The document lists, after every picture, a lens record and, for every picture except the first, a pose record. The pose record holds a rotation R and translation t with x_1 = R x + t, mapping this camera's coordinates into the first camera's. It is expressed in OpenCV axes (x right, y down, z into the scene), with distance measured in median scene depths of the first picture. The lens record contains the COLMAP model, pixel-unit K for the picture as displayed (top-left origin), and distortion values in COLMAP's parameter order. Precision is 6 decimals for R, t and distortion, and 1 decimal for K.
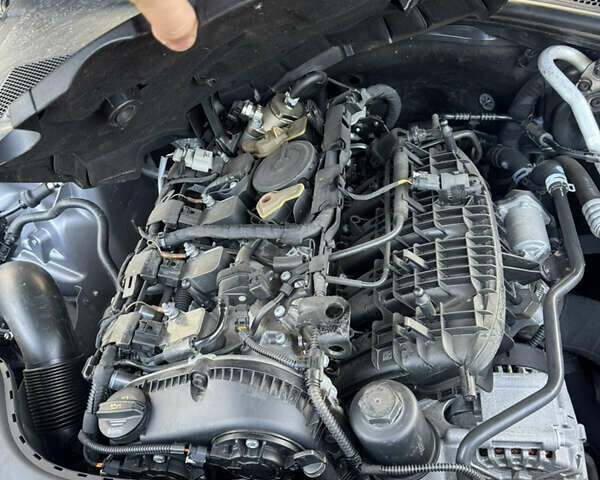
lens RADIAL K [[561.6, 0, 300.0], [0, 561.6, 240.0], [0, 0, 1]] dist [0.166110, -0.327068]
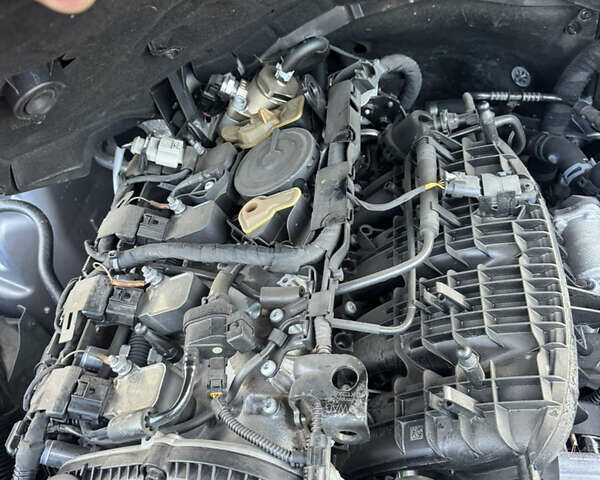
lens RADIAL K [[571.3, 0, 300.0], [0, 571.3, 240.0], [0, 0, 1]] dist [0.108500, -0.216365]
pose [[0.999923, -0.000869, 0.012391, -0.003695], [0.000270, 0.998832, 0.048312, -0.069469], [-0.012418, -0.048305, 0.998755, 0.238308]]
